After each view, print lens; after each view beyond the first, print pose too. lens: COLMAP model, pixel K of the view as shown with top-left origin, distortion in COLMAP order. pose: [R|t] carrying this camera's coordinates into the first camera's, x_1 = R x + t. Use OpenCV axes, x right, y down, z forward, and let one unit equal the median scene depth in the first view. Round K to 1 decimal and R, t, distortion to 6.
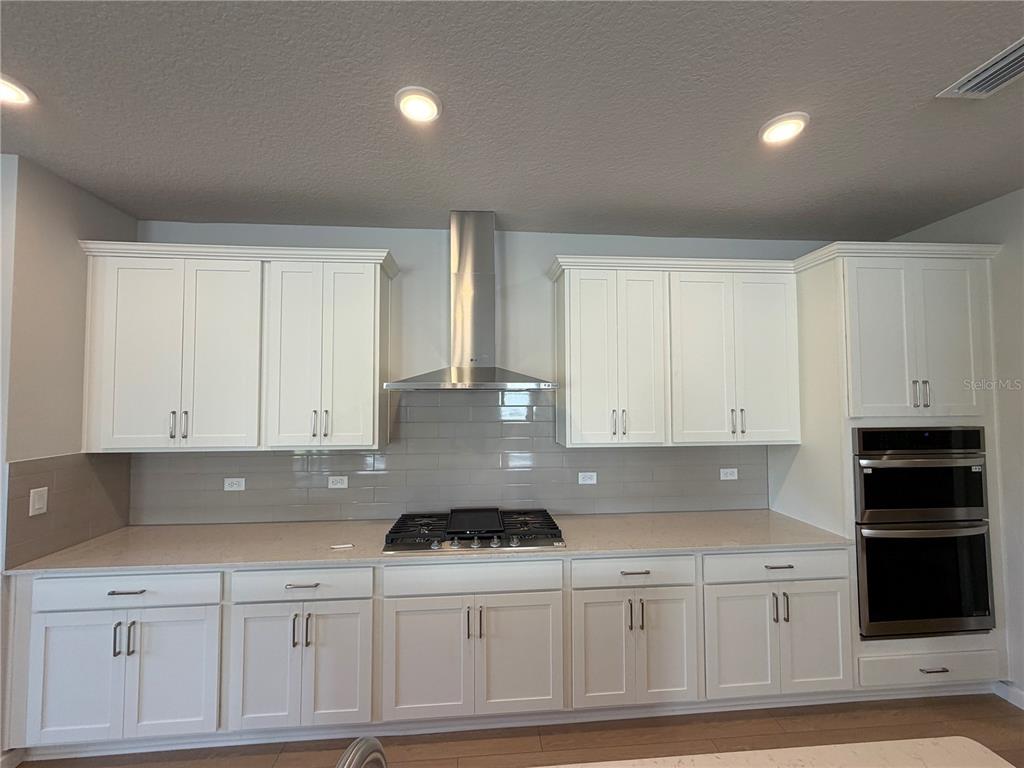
lens RADIAL K [[407.0, 0, 515.9], [0, 407.0, 383.0], [0, 0, 1]] dist [0.000109, -0.000034]
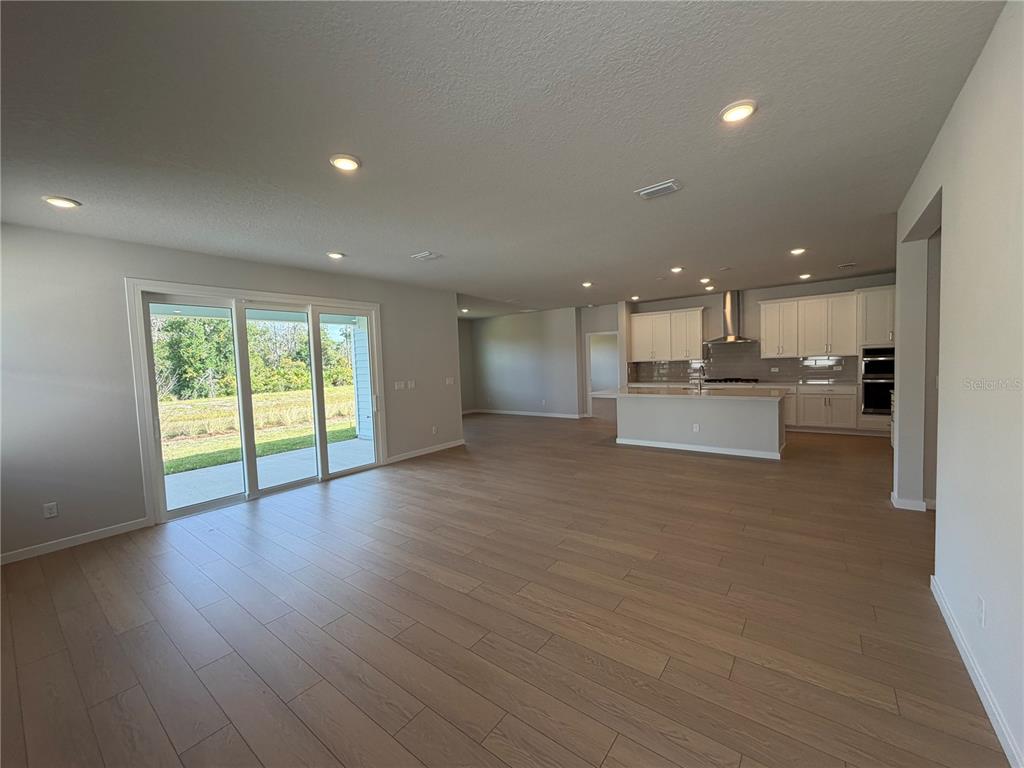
lens RADIAL K [[407.0, 0, 509.6], [0, 407.0, 382.3], [0, 0, 1]] dist [0.000109, -0.000034]
pose [[0.746435, 0.010335, -0.665378, 0.872061], [0.062805, 0.994322, 0.085900, -0.070394], [0.662488, -0.105907, 0.741548, -3.122149]]
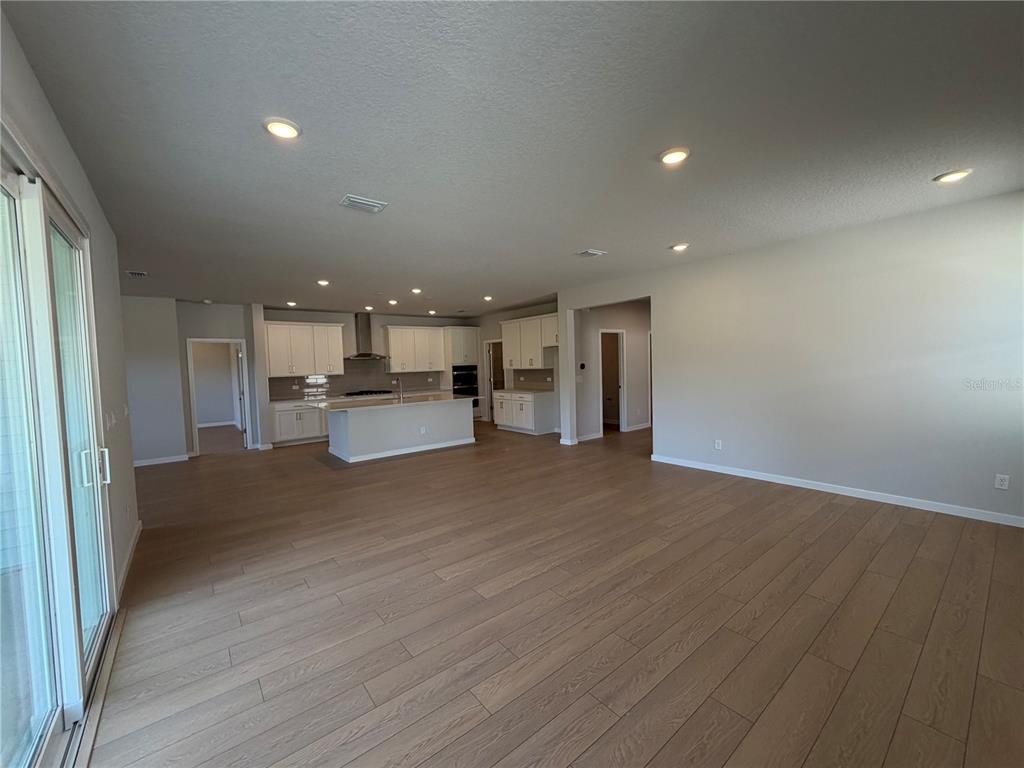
lens RADIAL K [[407.0, 0, 508.2], [0, 407.0, 383.8], [0, 0, 1]] dist [0.000109, -0.000034]
pose [[0.828789, -0.048883, 0.557422, -1.261845], [0.003626, 0.996625, 0.082007, -0.065598], [-0.559549, -0.065946, 0.826169, -3.241401]]
